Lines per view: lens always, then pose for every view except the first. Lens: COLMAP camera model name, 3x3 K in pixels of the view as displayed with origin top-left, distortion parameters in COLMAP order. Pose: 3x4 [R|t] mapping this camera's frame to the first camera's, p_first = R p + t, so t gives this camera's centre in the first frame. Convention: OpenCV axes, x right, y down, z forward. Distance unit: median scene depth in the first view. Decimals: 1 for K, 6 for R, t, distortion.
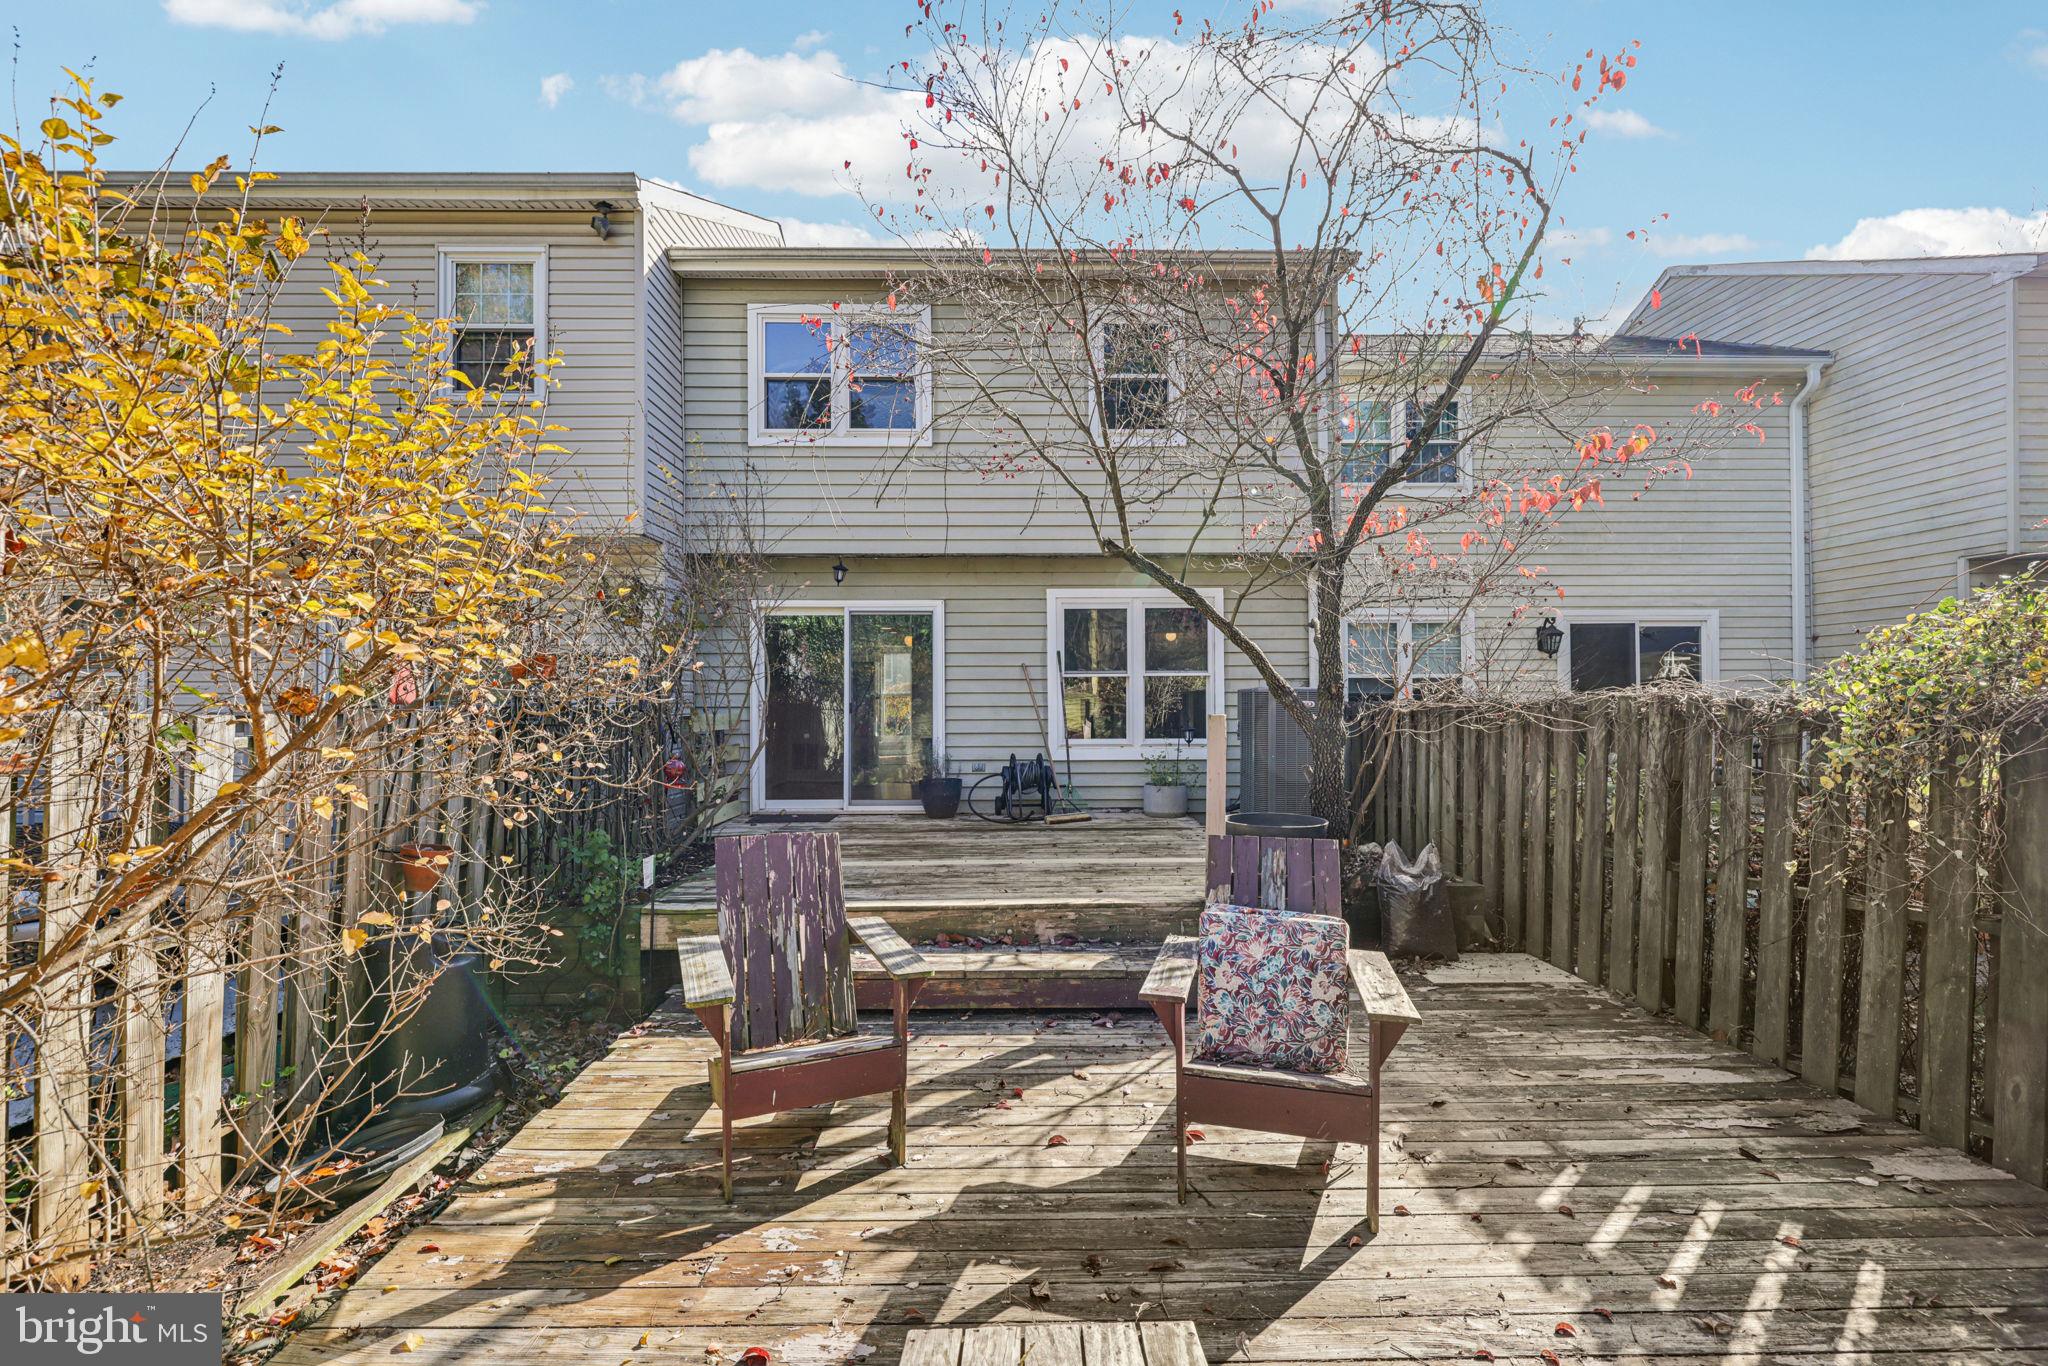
lens RADIAL K [[865.8, 0, 1020.7], [0, 865.8, 715.3], [0, 0, 1]] dist [-0.000836, -0.000074]
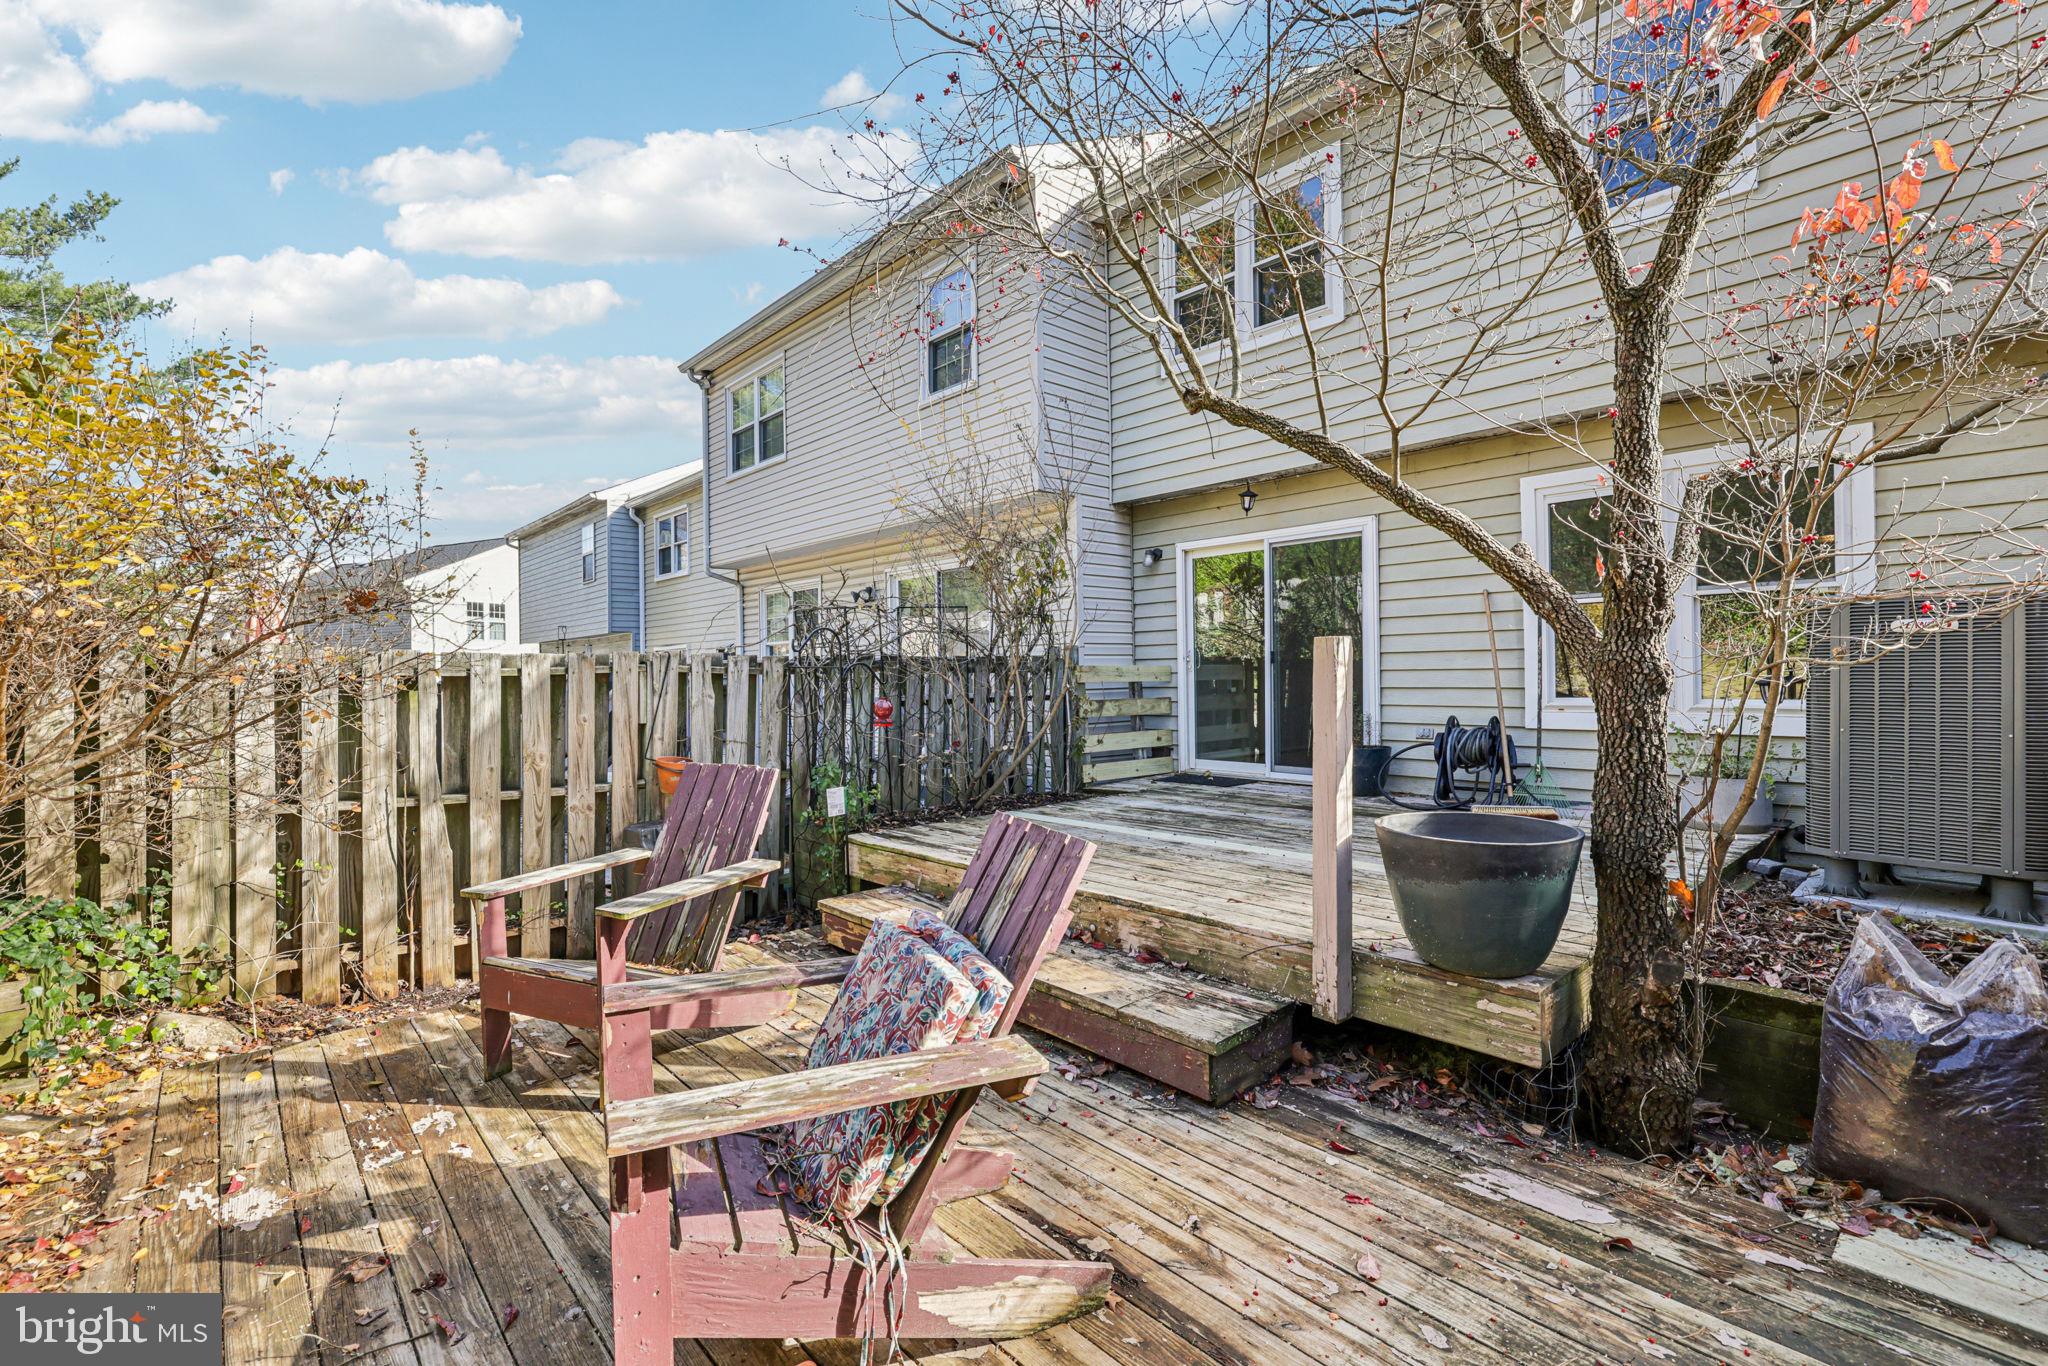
lens RADIAL K [[893.3, 0, 1024.0], [0, 893.3, 683.0], [0, 0, 1]] dist [-0.000245, -0.000186]
pose [[0.667080, 0.001484, -0.744985, 0.304243], [-0.001432, 0.999999, 0.000710, 0.017374], [0.744985, 0.000593, 0.667081, 0.237321]]
